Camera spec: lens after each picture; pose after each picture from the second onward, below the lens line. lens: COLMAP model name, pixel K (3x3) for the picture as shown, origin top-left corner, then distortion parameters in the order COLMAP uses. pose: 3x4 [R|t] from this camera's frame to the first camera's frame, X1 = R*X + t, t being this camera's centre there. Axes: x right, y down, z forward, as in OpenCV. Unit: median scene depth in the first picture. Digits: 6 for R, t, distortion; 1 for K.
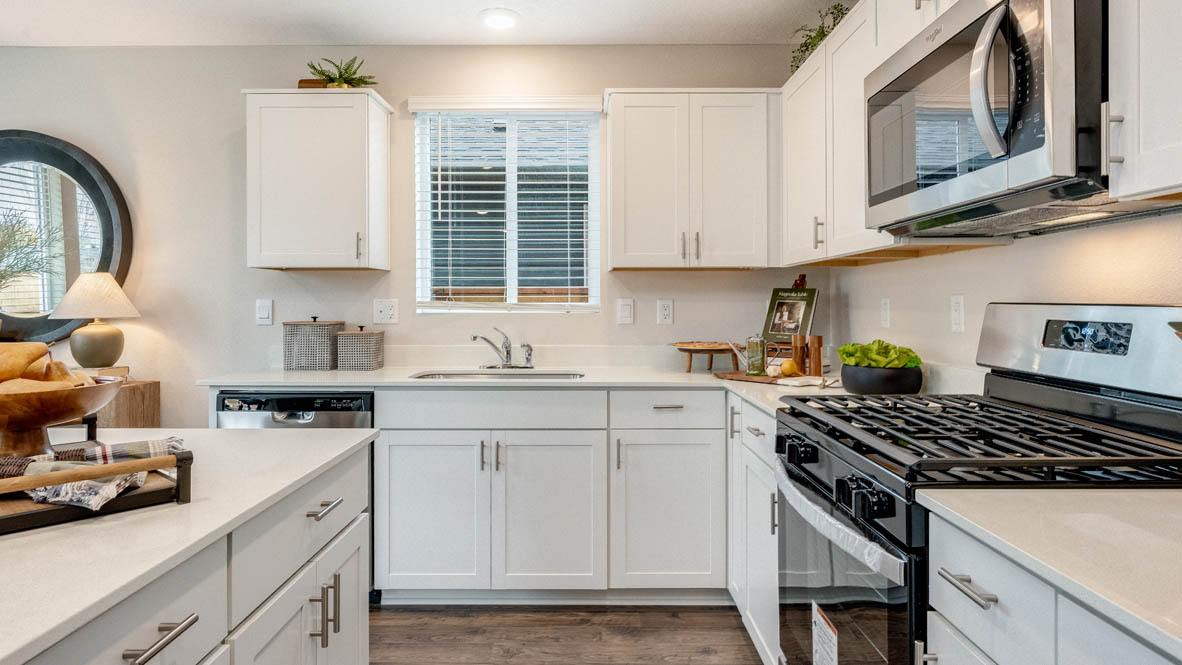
lens RADIAL K [[638.5, 0, 590.5], [0, 638.5, 322.9], [0, 0, 1]] dist [0.000264, -0.000426]
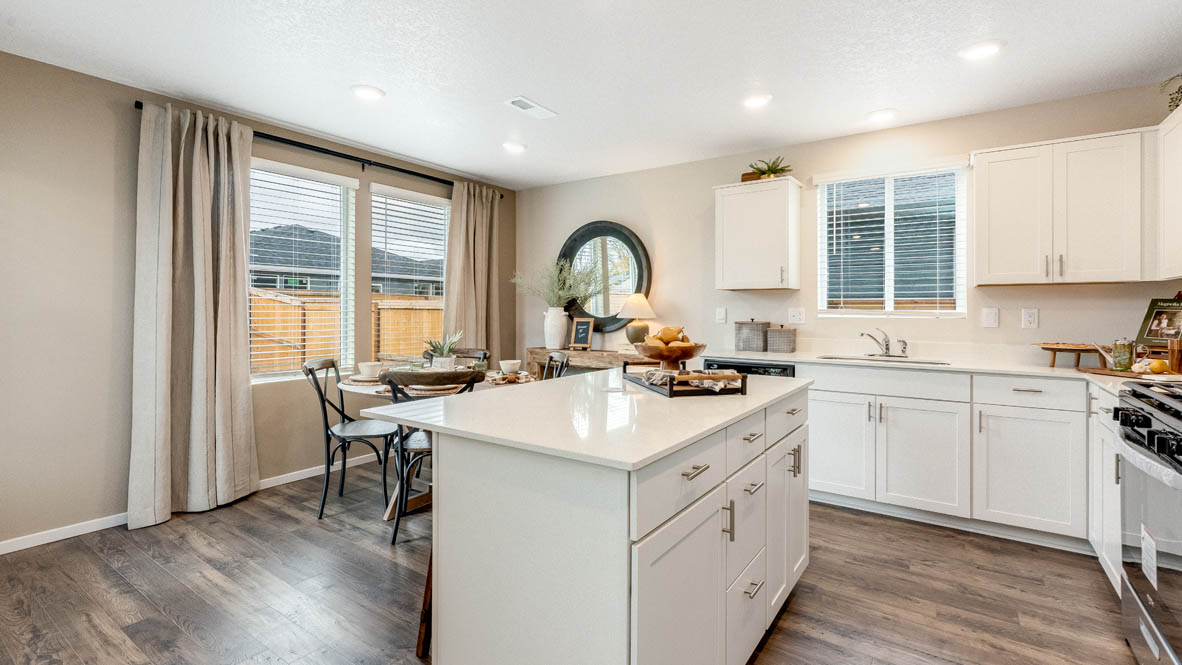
lens RADIAL K [[530.4, 0, 592.9], [0, 530.4, 307.6], [0, 0, 1]] dist [-0.000660, 0.000557]
pose [[0.816540, 0.000507, -0.577289, 0.018671], [-0.019942, 0.999428, -0.027329, 0.007559], [0.576945, 0.033828, 0.816082, -0.363148]]
